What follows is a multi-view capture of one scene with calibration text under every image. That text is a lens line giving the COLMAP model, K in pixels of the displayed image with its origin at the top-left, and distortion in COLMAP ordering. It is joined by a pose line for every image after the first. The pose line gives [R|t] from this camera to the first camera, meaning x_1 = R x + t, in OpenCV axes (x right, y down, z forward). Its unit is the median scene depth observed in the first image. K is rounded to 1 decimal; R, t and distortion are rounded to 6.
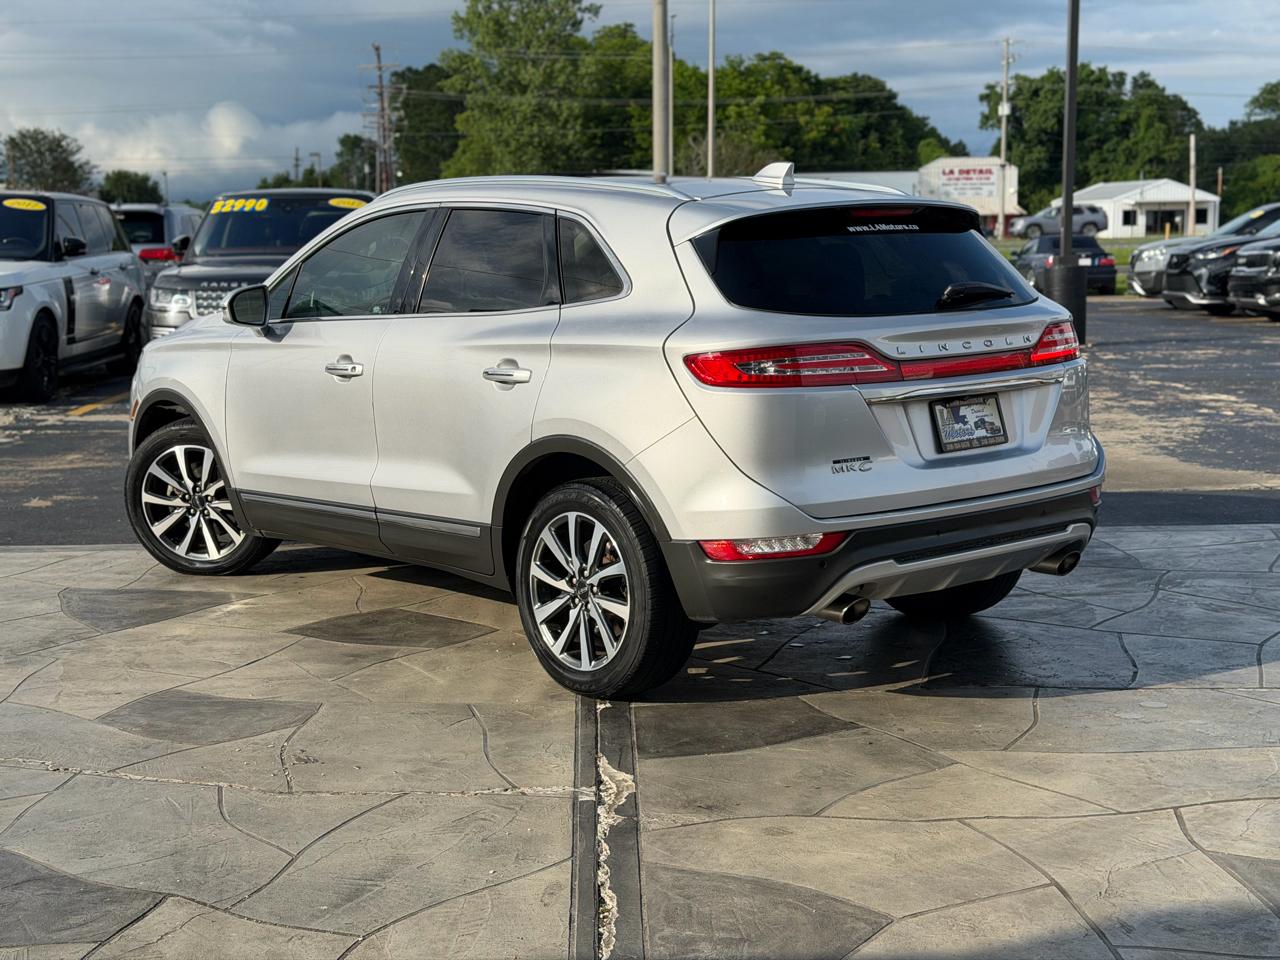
lens RADIAL K [[1752.6, 0, 654.0], [0, 1752.6, 502.9], [0, 0, 1]] dist [0.112995, 0.000000]
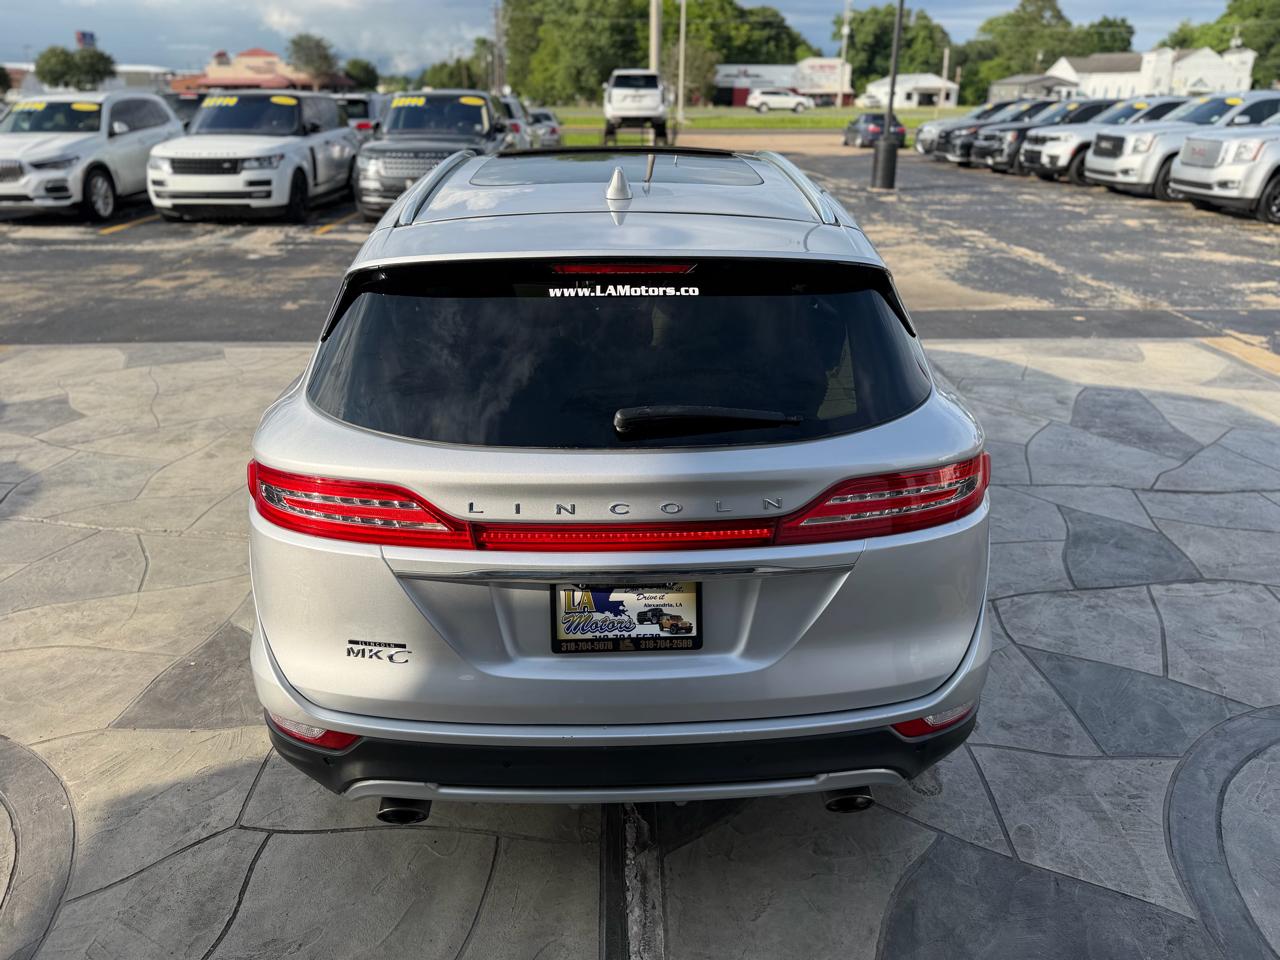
lens RADIAL K [[900.6, 0, 654.4], [0, 900.6, 474.2], [0, 0, 1]] dist [0.040520, -0.053320]
pose [[0.999859, 0.012443, 0.011257, -0.009291], [-0.014763, 0.971243, 0.237634, -0.084183], [-0.007976, -0.237766, 0.971290, 0.179214]]
